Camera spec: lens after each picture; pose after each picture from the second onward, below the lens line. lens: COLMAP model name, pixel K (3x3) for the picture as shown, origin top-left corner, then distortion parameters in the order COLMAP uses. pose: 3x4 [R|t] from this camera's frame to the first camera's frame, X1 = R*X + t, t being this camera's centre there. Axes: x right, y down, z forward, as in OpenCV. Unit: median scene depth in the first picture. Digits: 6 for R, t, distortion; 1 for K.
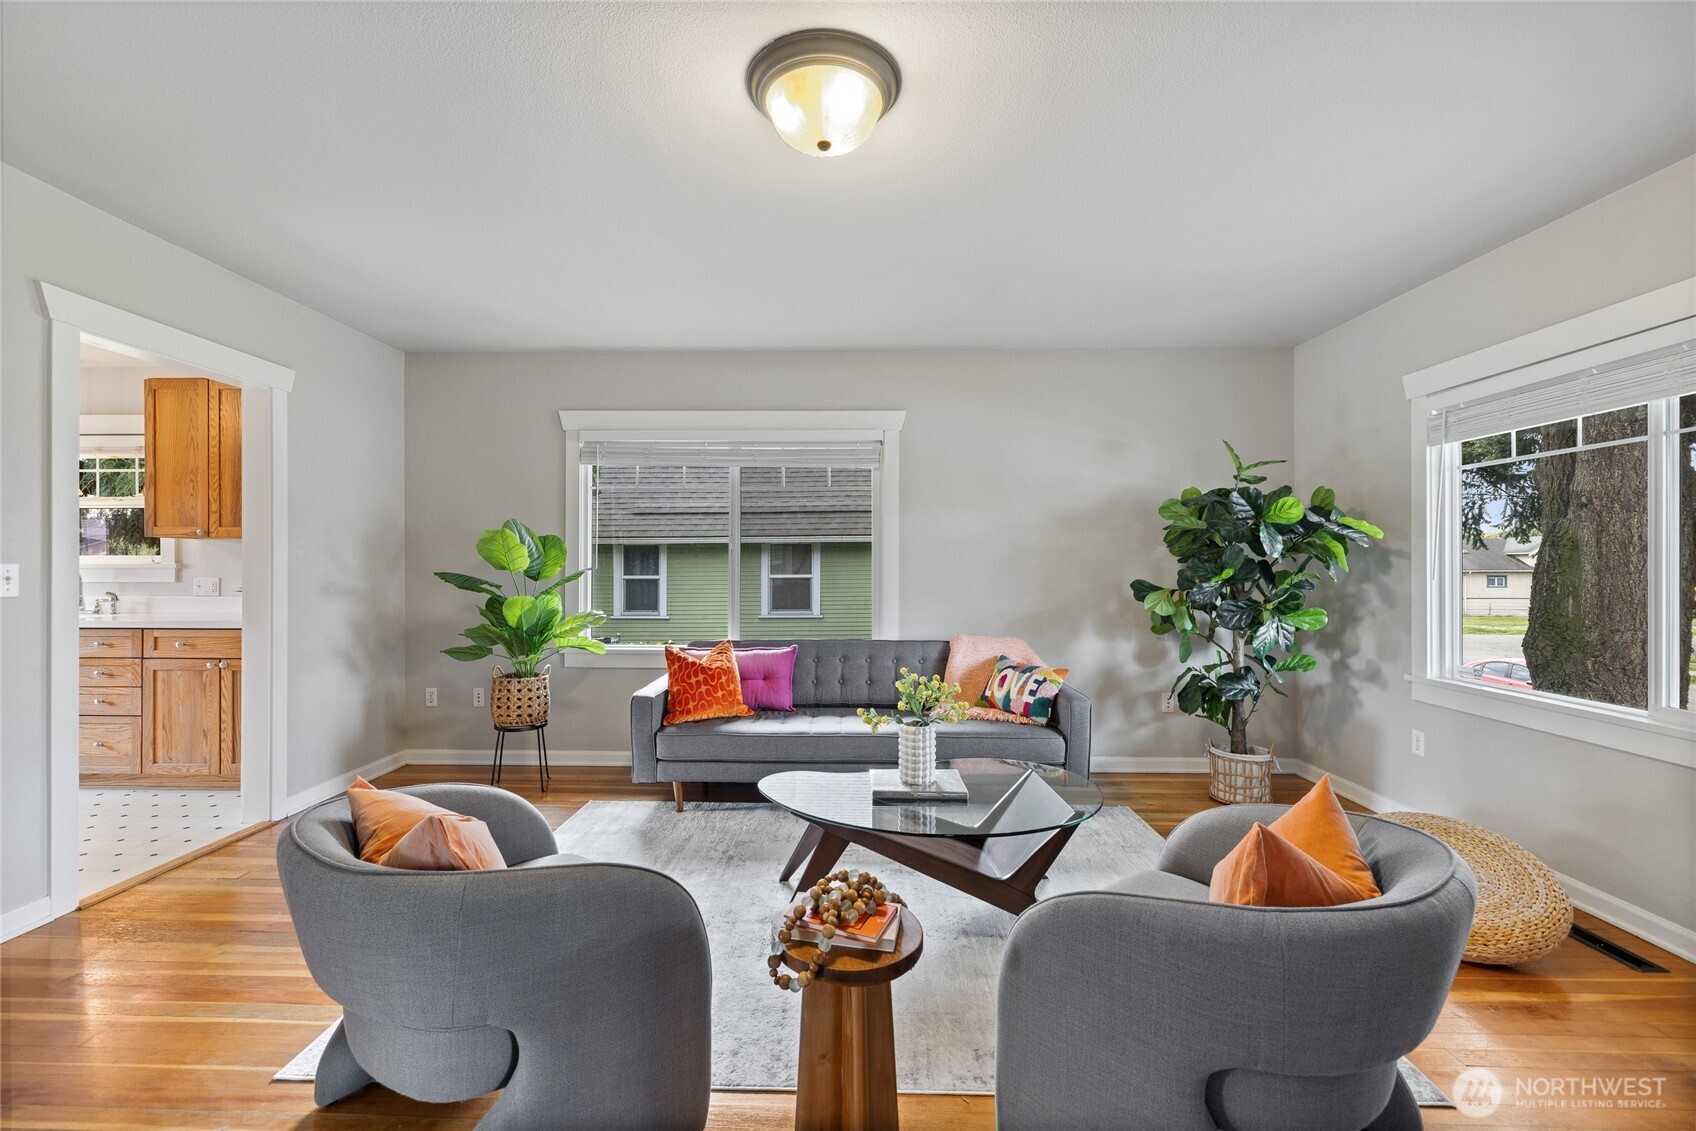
lens RADIAL K [[711.7, 0, 833.8], [0, 711.7, 567.7], [0, 0, 1]] dist [0.000243, 0.000349]
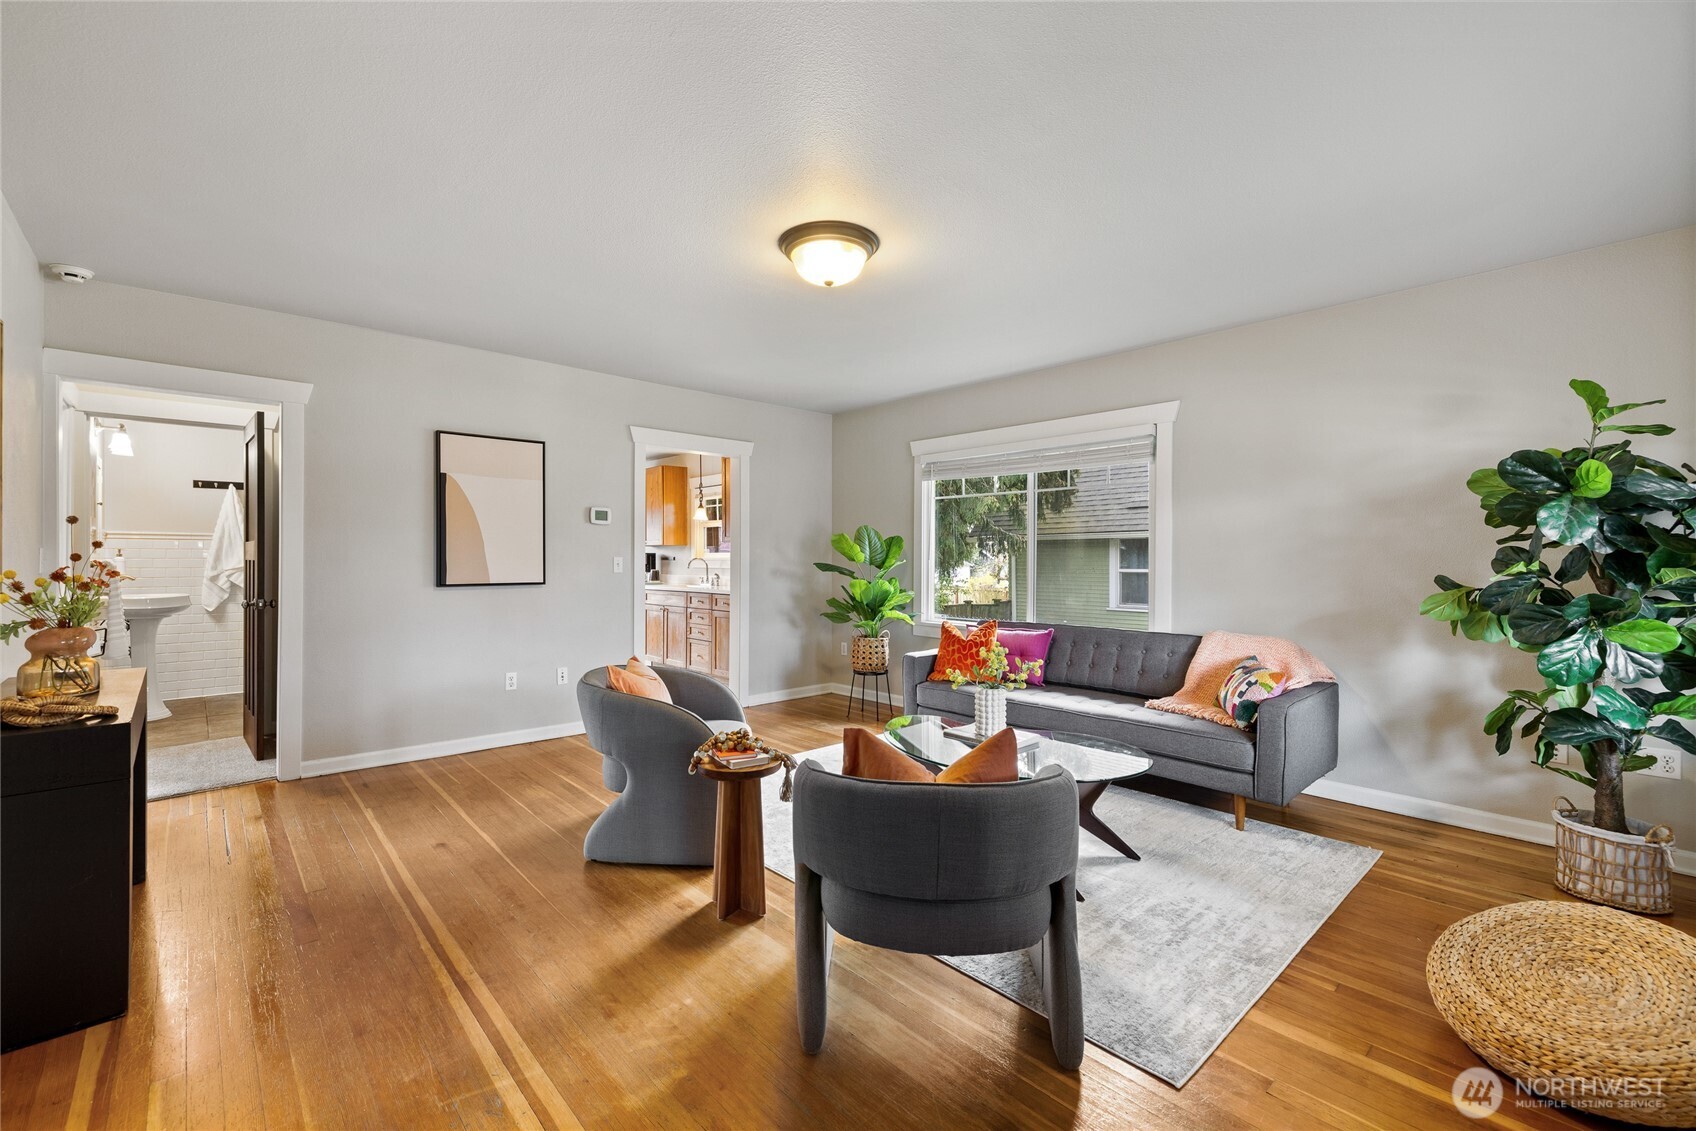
lens RADIAL K [[711.7, 0, 853.6], [0, 711.7, 564.5], [0, 0, 1]] dist [0.000243, 0.000349]
pose [[0.699344, 0.005014, -0.714768, 0.539017], [-0.003204, 0.999987, 0.003880, 0.003814], [0.714778, -0.000423, 0.699351, -0.009416]]
